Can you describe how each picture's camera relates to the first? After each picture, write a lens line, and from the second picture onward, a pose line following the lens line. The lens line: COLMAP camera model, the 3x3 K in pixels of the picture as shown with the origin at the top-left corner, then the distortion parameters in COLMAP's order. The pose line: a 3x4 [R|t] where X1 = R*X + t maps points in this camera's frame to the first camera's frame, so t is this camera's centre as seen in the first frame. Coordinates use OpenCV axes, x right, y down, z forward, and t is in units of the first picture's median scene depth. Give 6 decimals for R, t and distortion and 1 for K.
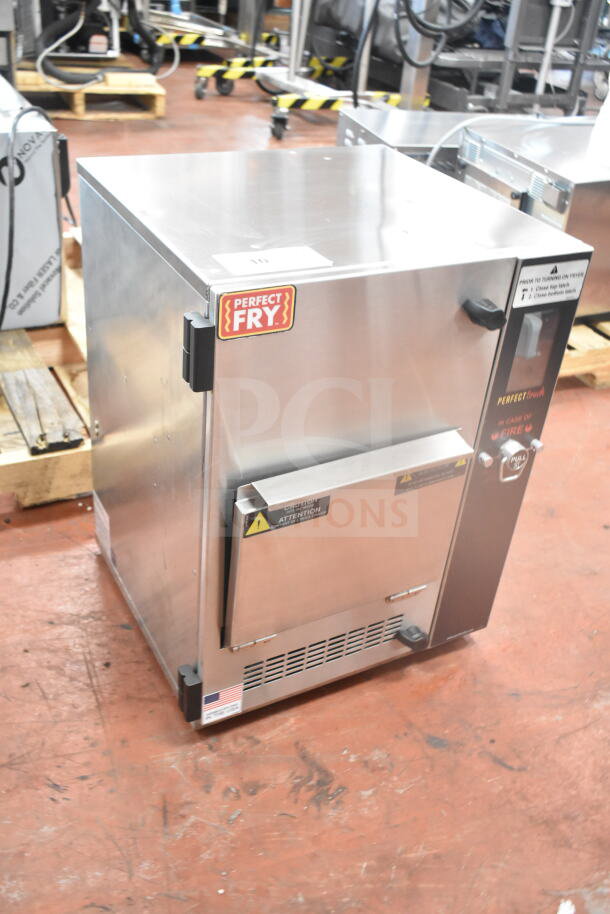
lens RADIAL K [[853.8, 0, 301.0], [0, 853.8, 457.5], [0, 0, 1]] dist [-0.030794, 0.000000]
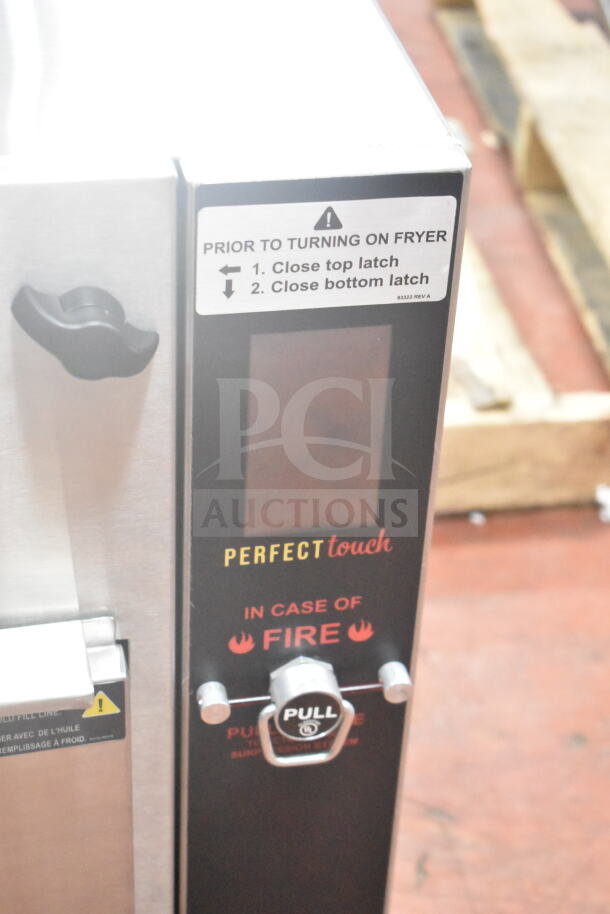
lens RADIAL K [[1814.0, 0, 306.6], [0, 1814.0, 455.0], [0, 0, 1]] dist [-0.046659, 0.000000]
pose [[0.958825, 0.131503, -0.251717, 0.446038], [-0.126569, 0.991313, 0.035763, -0.138452], [0.254233, -0.002431, 0.967140, 0.265019]]
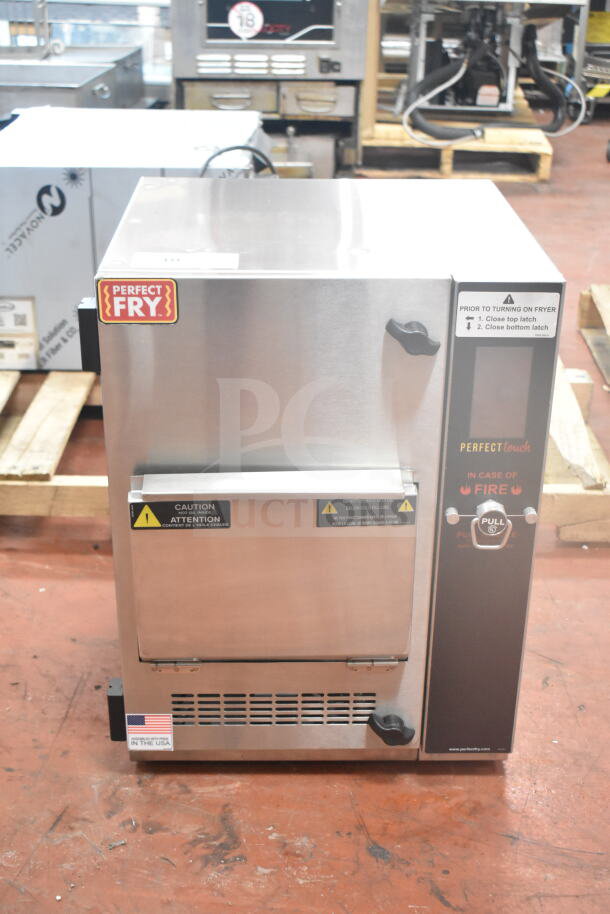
lens RADIAL K [[1149.5, 0, 304.8], [0, 1149.5, 458.5], [0, 0, 1]] dist [-0.034996, 0.000000]
pose [[0.891353, 0.127012, -0.435153, 0.597543], [-0.192803, 0.975013, -0.110346, 0.106243], [0.410265, 0.182256, 0.893569, -0.120805]]
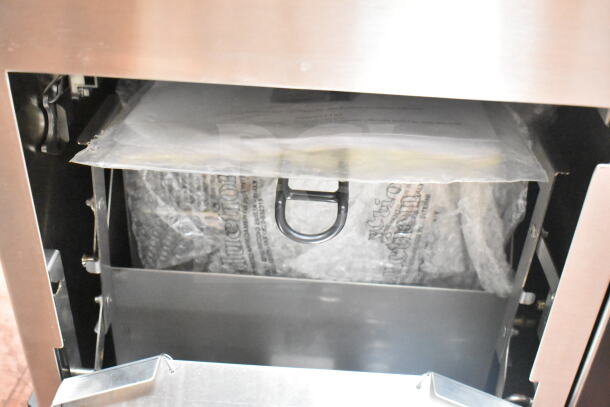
lens RADIAL K [[767.2, 0, 301.8], [0, 767.2, 191.4], [0, 0, 1]] dist [-0.034996, 0.000000]
pose [[0.848878, 0.255216, -0.462893, 0.234054], [-0.257277, 0.964476, 0.059956, 0.030985], [0.461751, 0.068197, 0.884384, 0.612912]]
